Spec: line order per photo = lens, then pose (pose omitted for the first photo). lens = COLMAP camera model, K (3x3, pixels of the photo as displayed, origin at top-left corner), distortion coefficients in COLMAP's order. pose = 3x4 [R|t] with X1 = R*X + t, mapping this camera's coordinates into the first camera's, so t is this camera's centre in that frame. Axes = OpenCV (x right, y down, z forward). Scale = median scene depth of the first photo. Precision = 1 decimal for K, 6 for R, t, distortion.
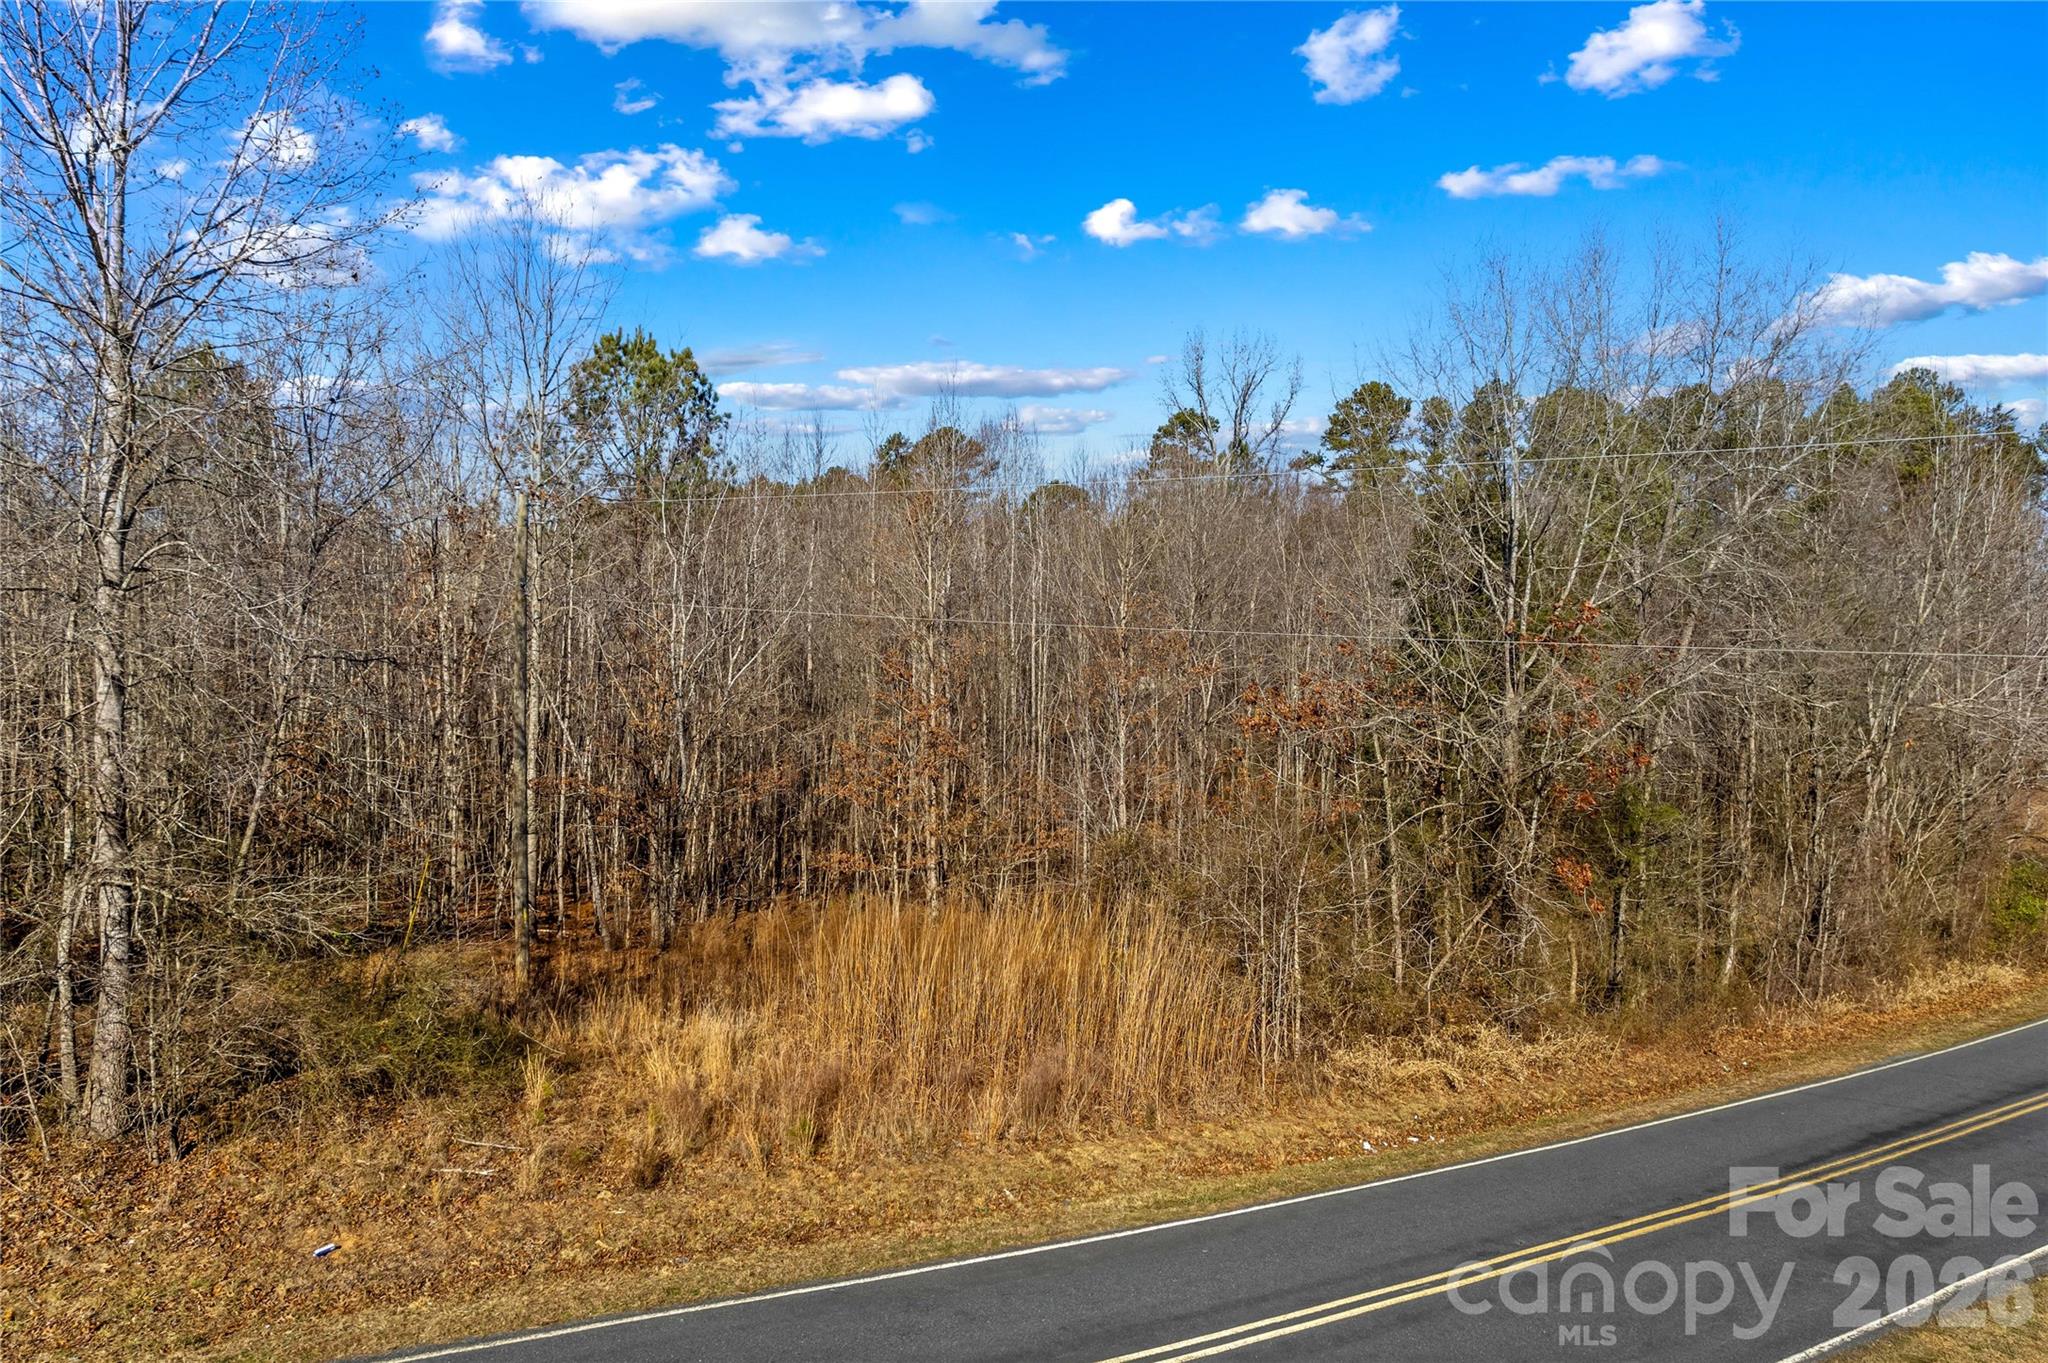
lens RADIAL K [[1330.3, 0, 1024.0], [0, 1330.3, 681.5], [0, 0, 1]] dist [-0.081740, 0.073415]
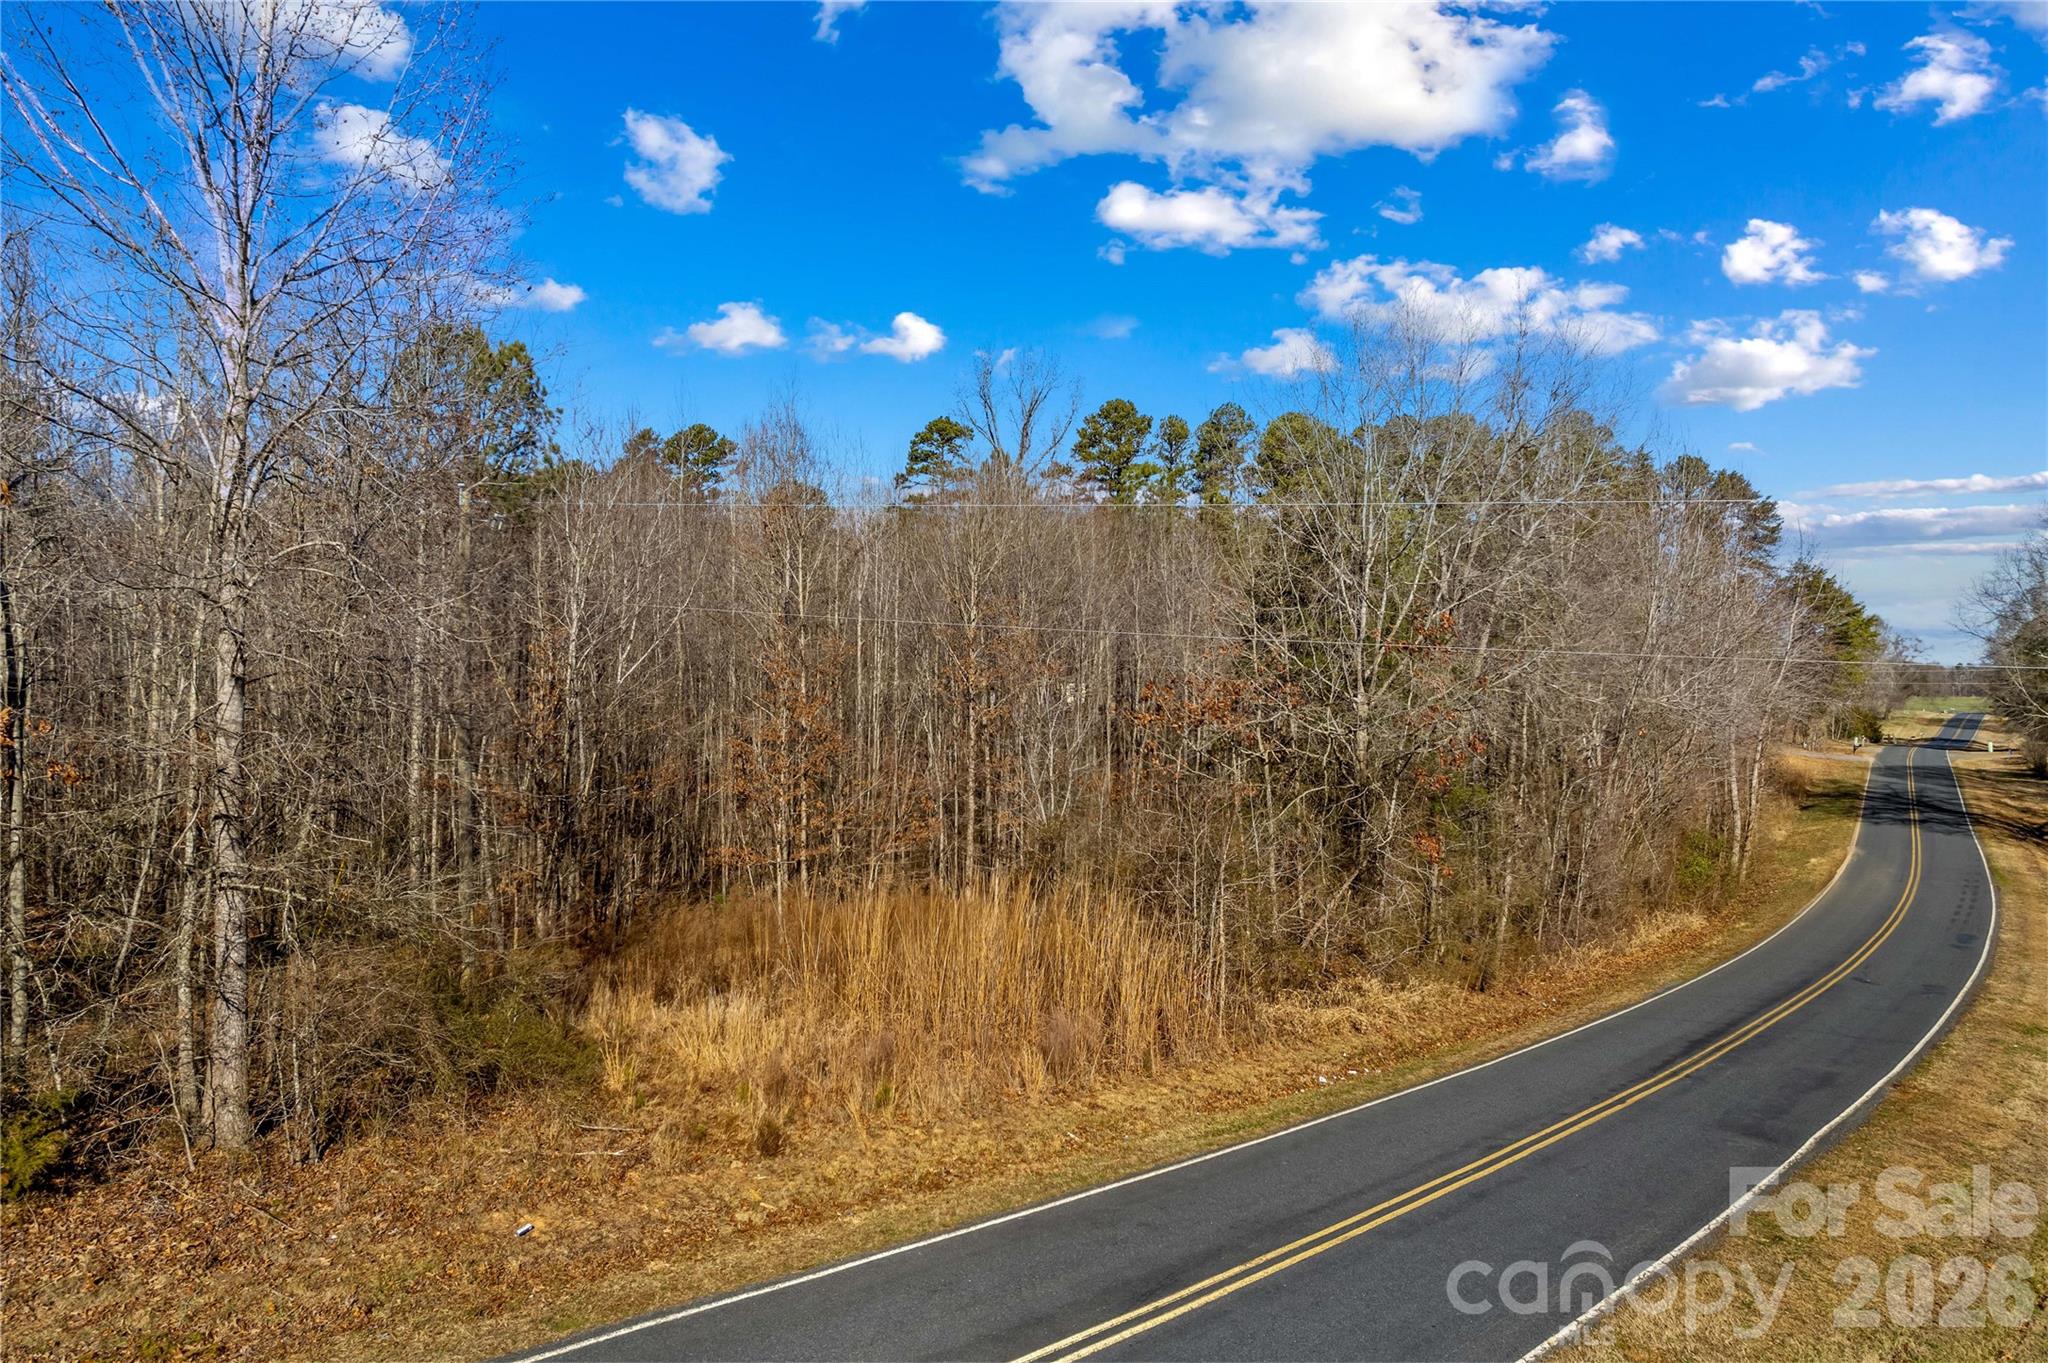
lens RADIAL K [[1309.4, 0, 1024.0], [0, 1309.4, 681.5], [0, 0, 1]] dist [-0.080306, 0.071143]
pose [[0.973269, 0.000637, 0.229668, -0.225034], [-0.001115, 0.999997, 0.001953, -0.001632], [-0.229666, -0.002157, 0.973267, -0.050653]]
